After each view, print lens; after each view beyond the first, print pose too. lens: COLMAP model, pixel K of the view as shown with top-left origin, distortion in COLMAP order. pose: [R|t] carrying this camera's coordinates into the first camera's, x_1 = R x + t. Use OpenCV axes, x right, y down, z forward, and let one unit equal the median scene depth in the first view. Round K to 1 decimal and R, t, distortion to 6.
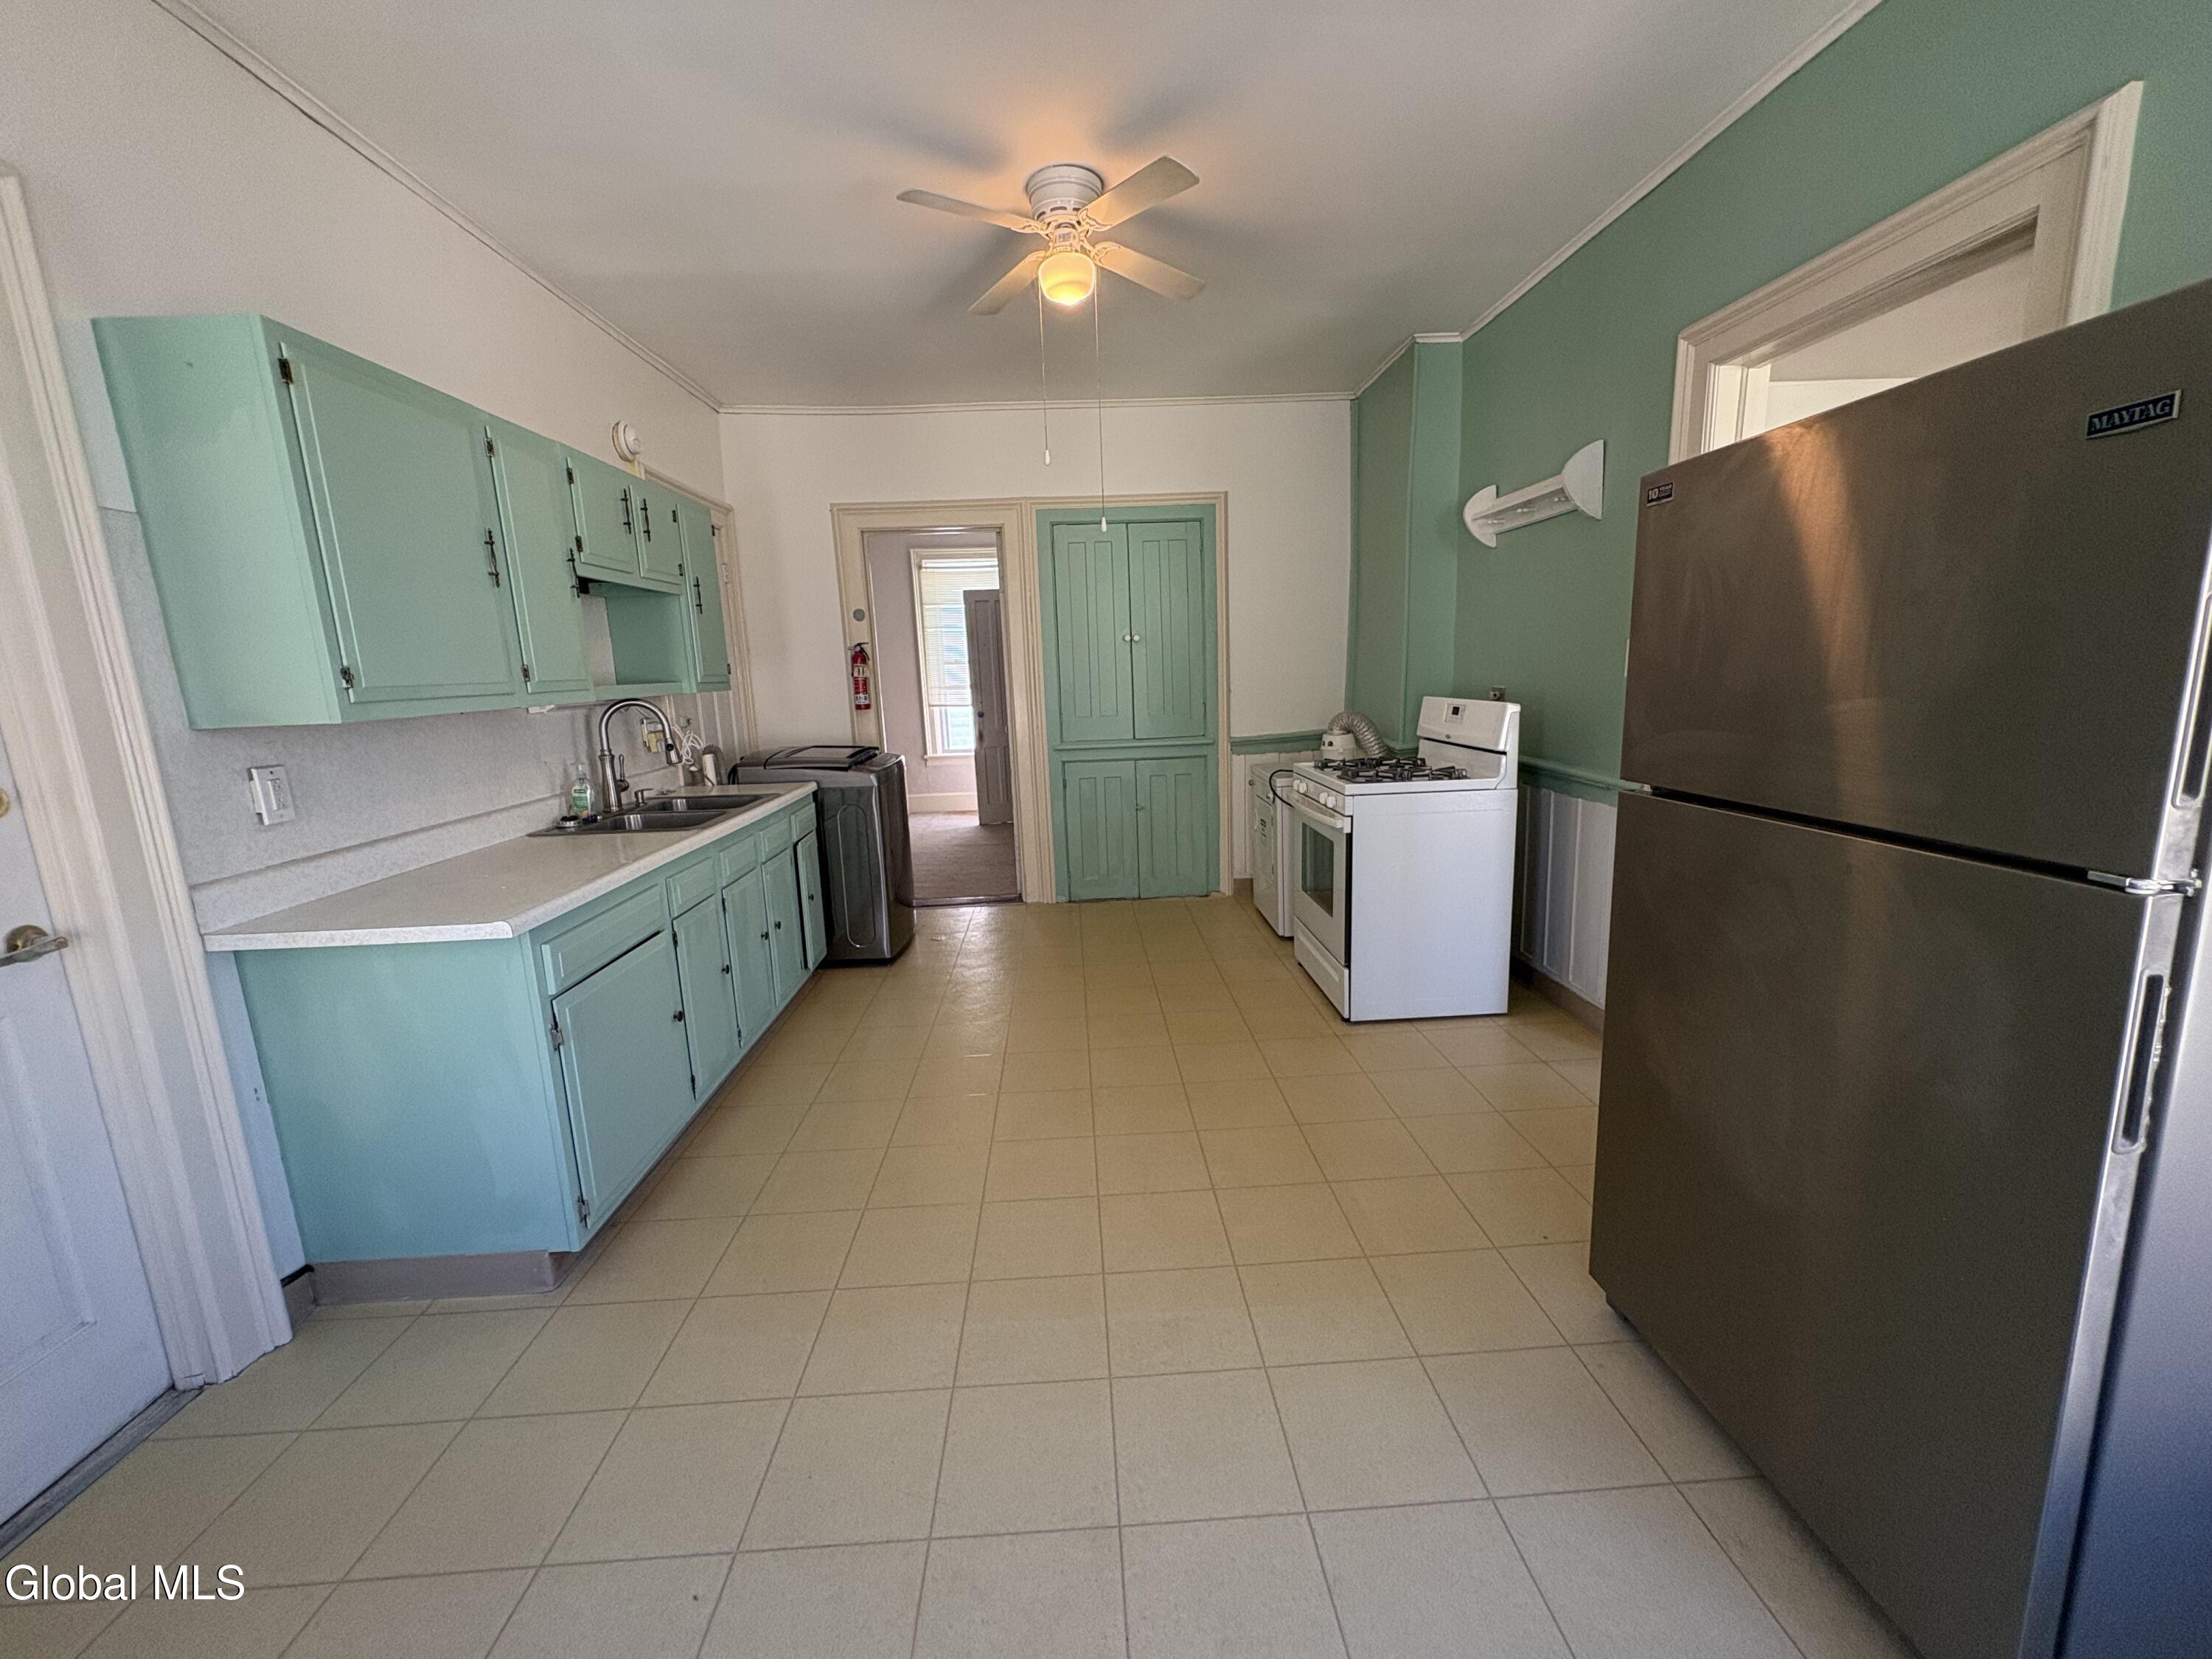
lens RADIAL K [[878.8, 0, 1101.7], [0, 878.8, 831.3], [0, 0, 1]] dist [-0.000484, 0.000052]
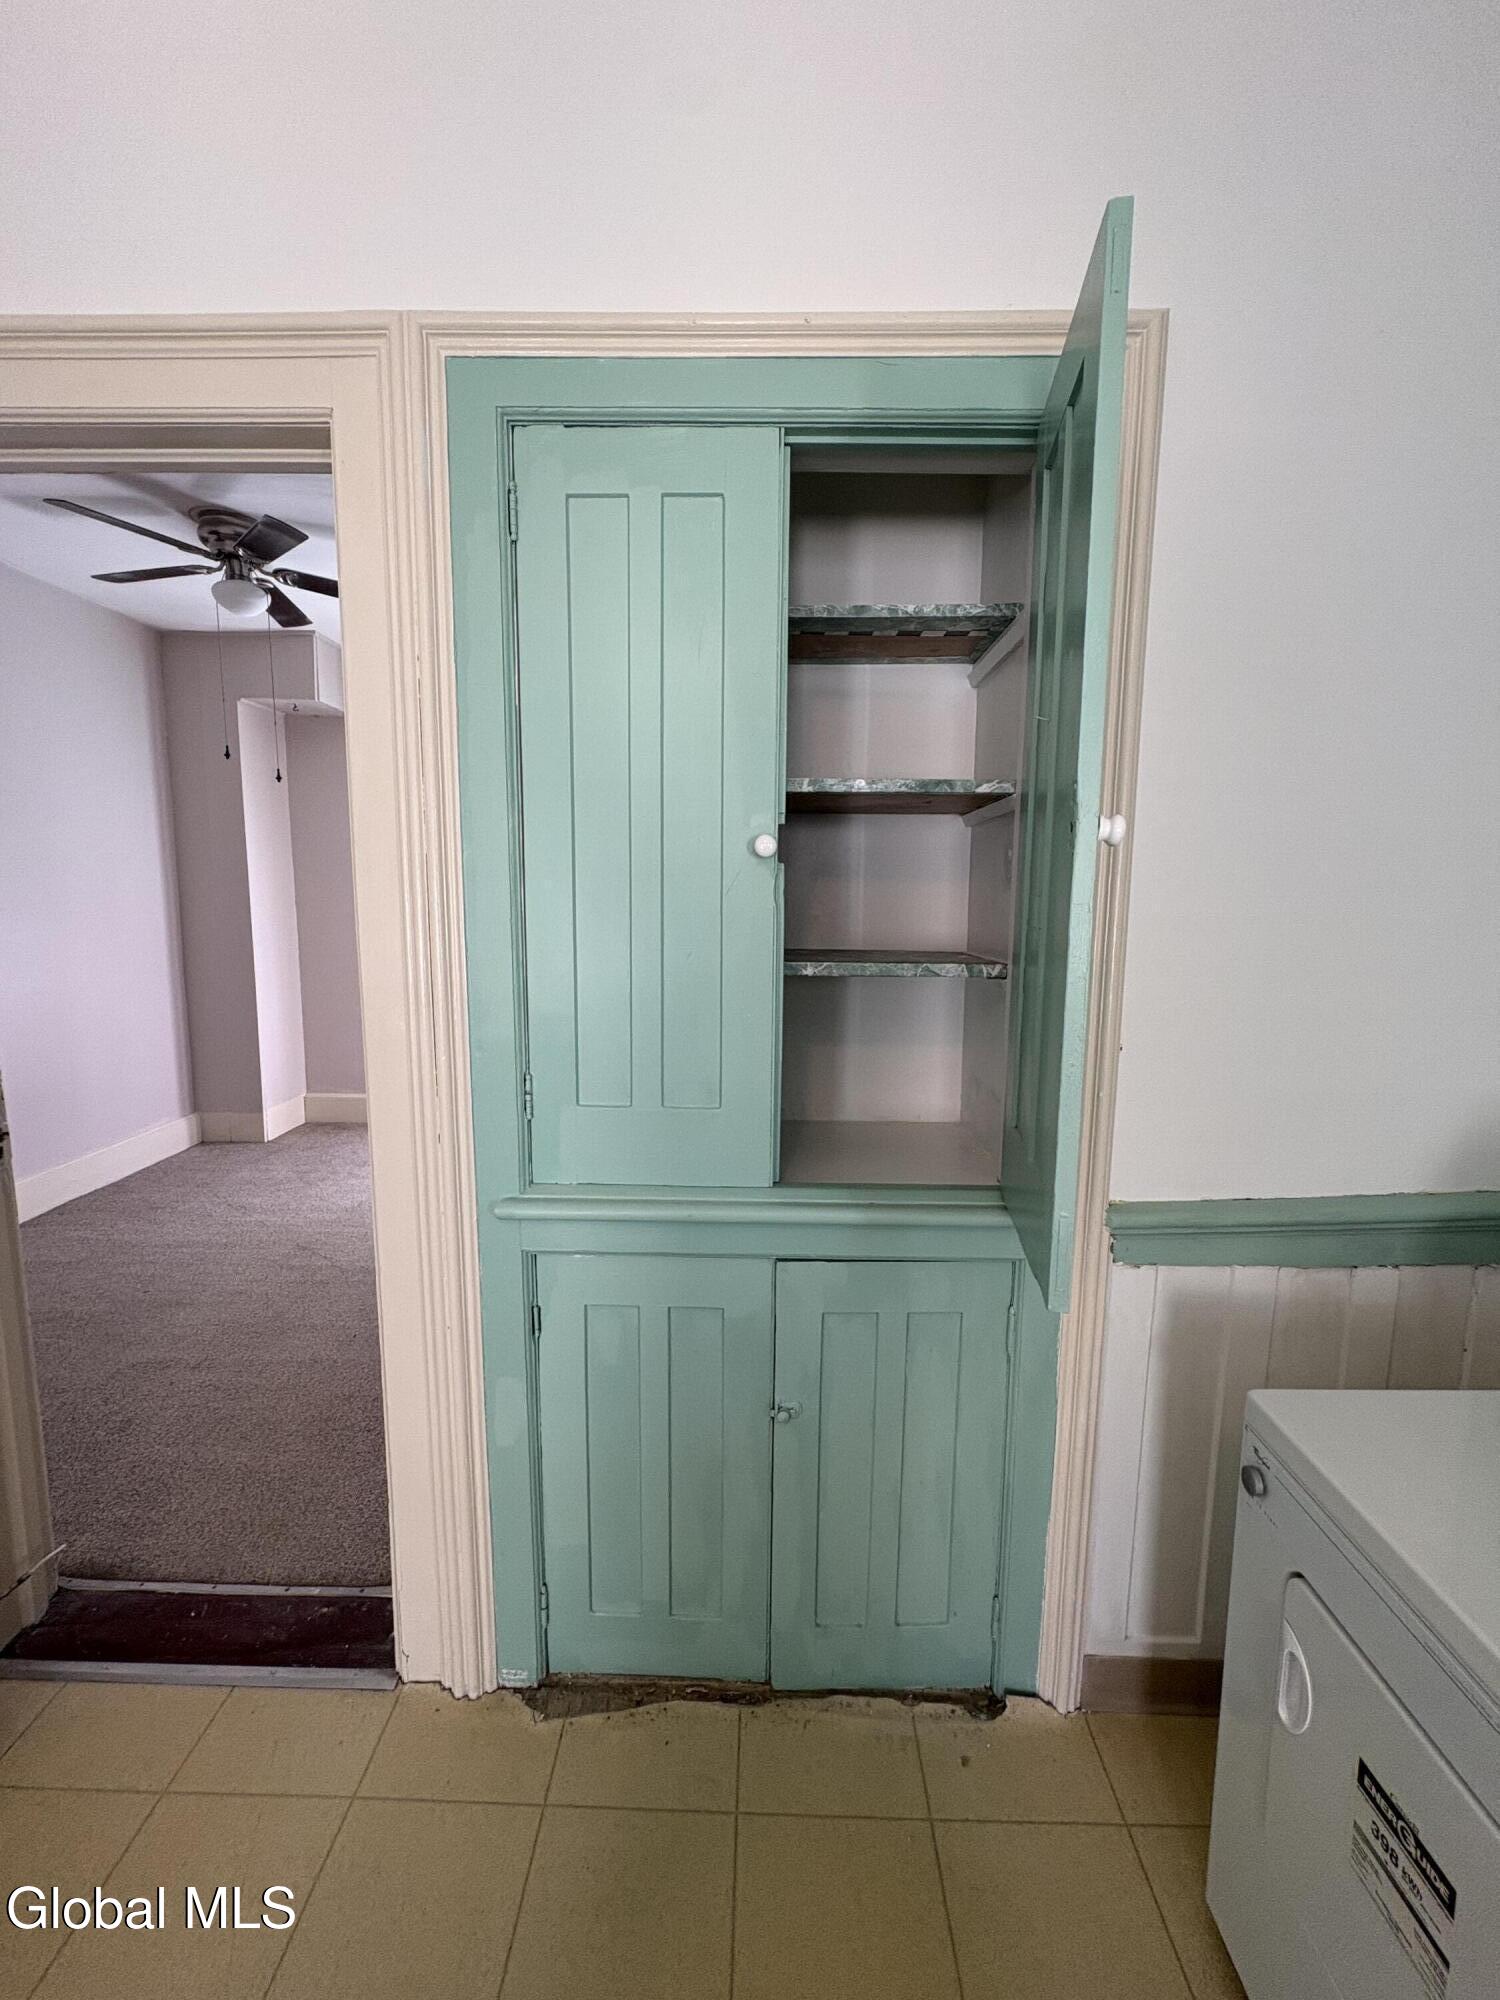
lens RADIAL K [[794.5, 0, 750.9], [0, 794.5, 997.7], [0, 0, 1]] dist [-0.000484, 0.000052]
pose [[0.997263, 0.054949, -0.049477, 0.056426], [-0.057819, 0.996608, -0.058567, -0.222083], [0.046091, 0.061268, 0.997057, 1.061471]]
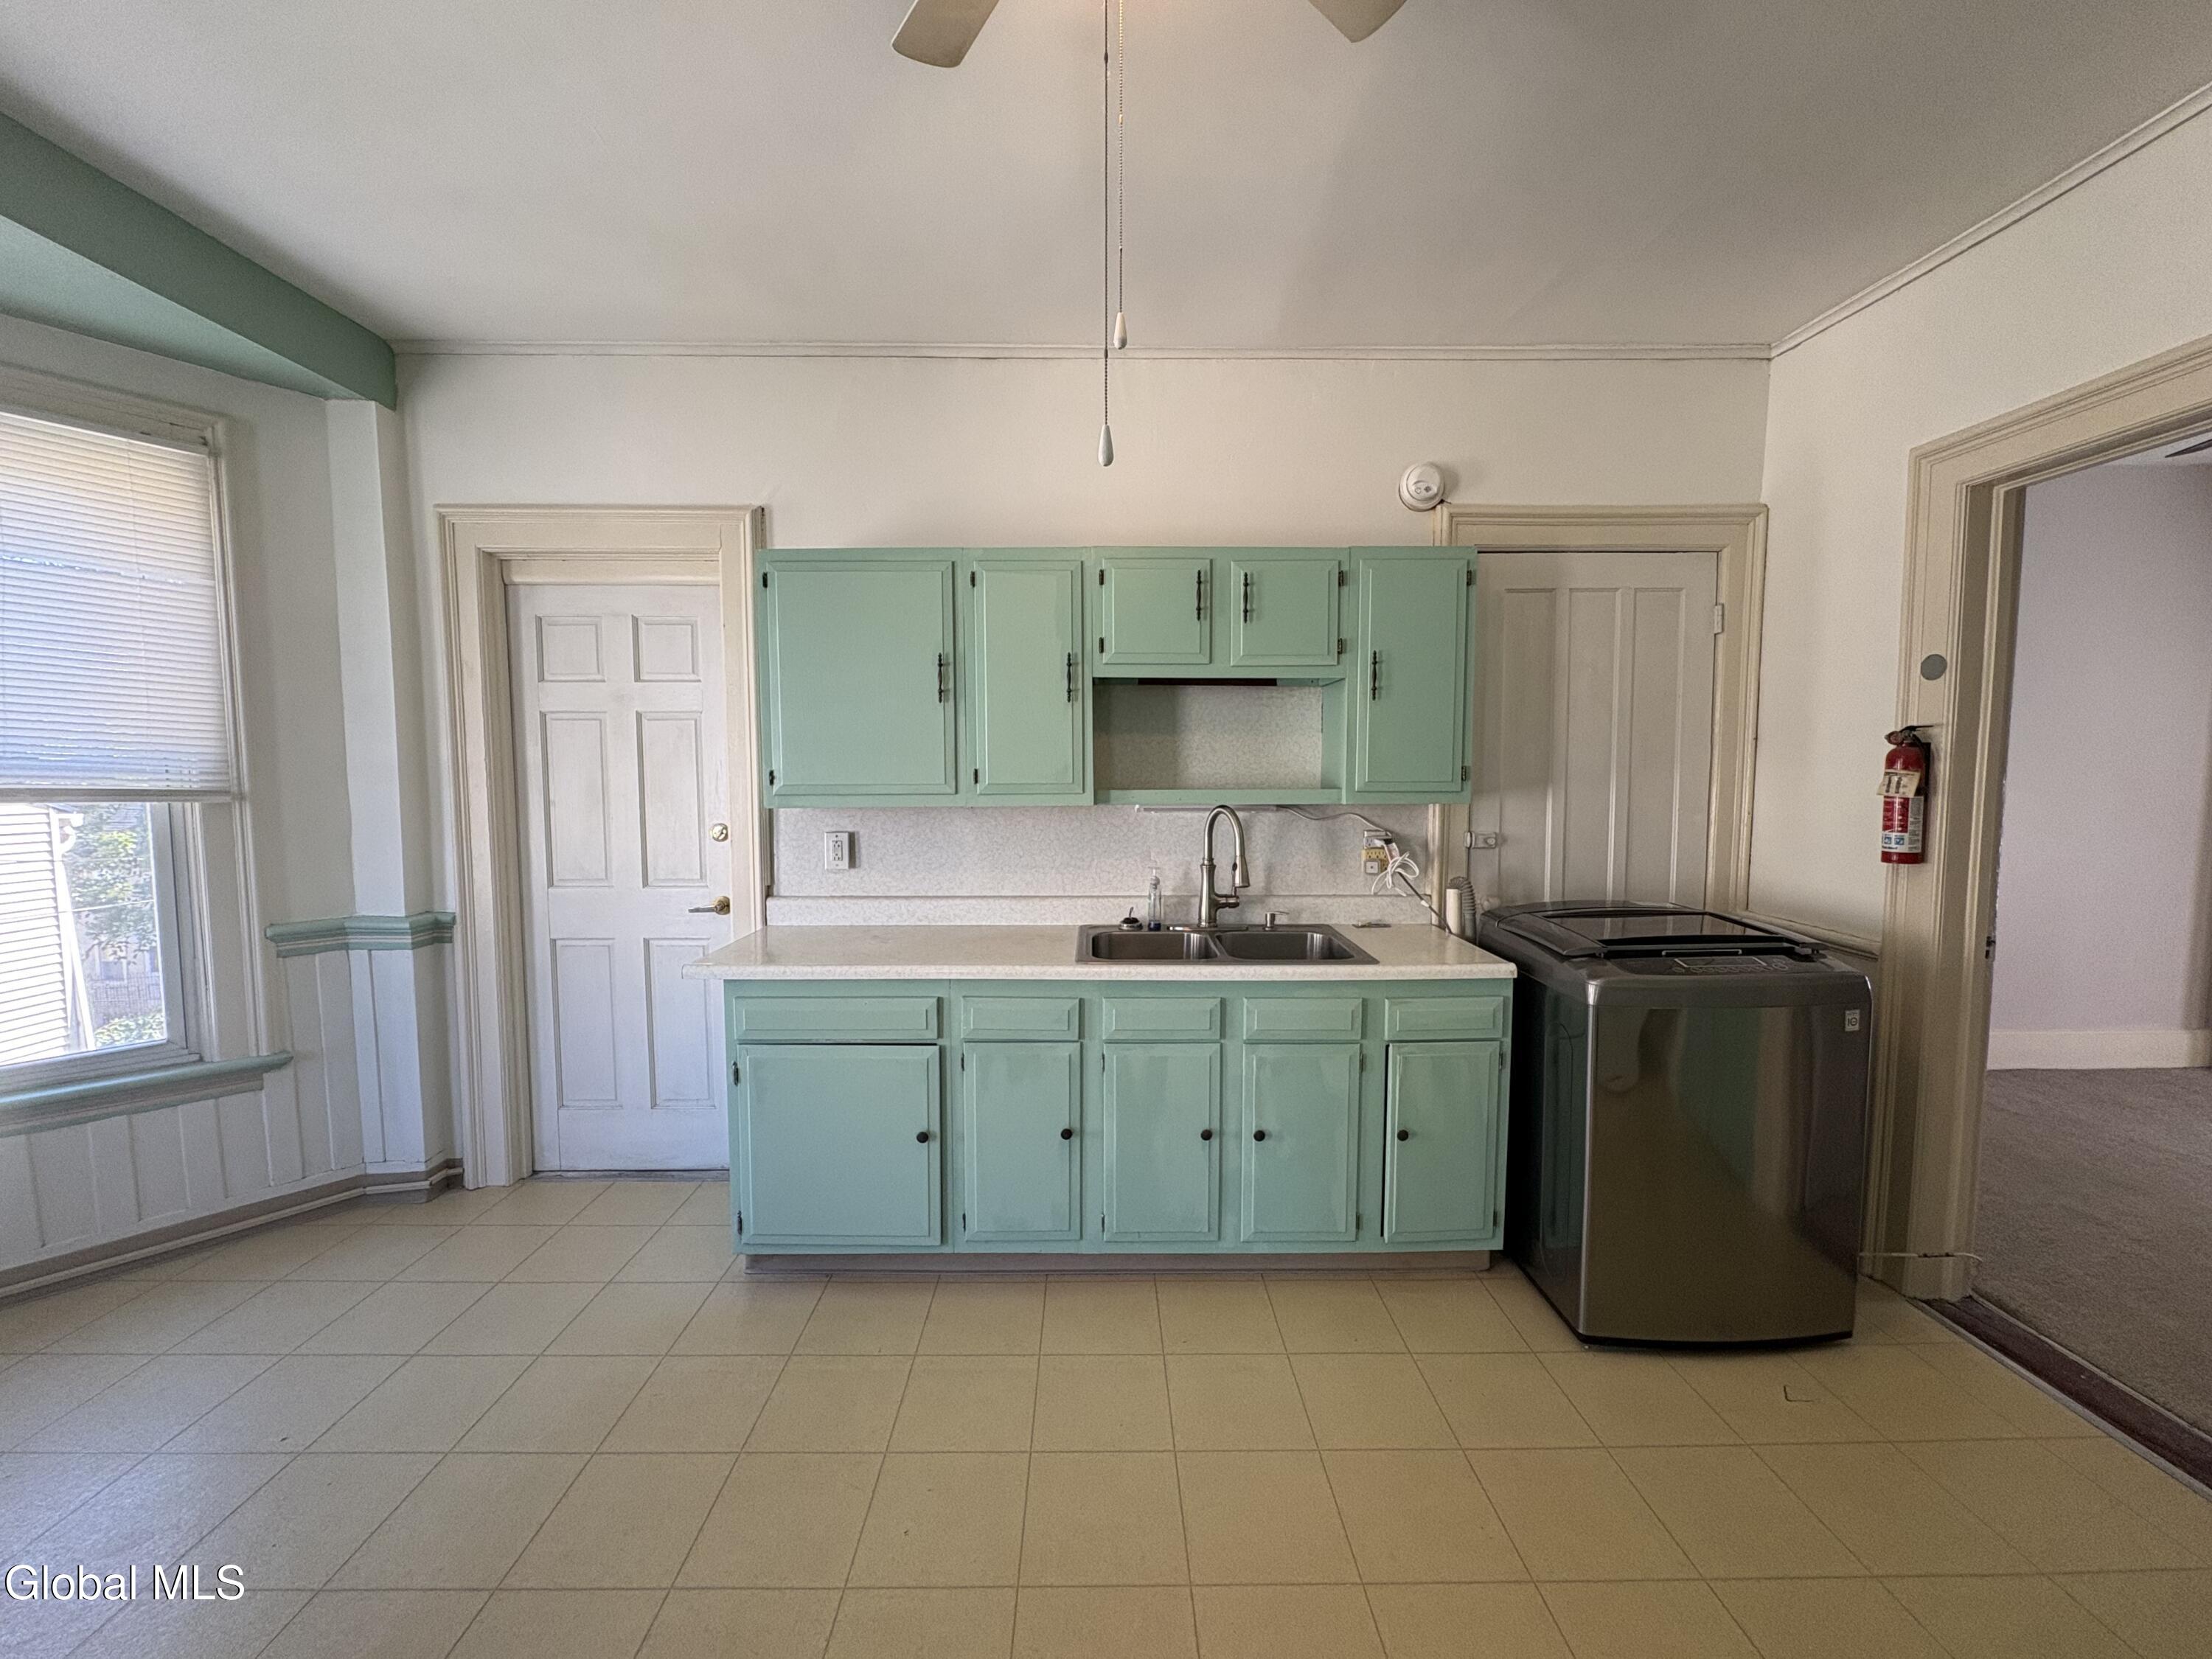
lens RADIAL K [[878.8, 0, 1104.6], [0, 878.8, 830.6], [0, 0, 1]] dist [-0.000484, 0.000052]
pose [[-0.031022, 0.107756, -0.993693, 0.301766], [-0.183928, 0.976579, 0.111642, -0.183143], [0.982450, 0.186231, -0.010476, 0.813715]]
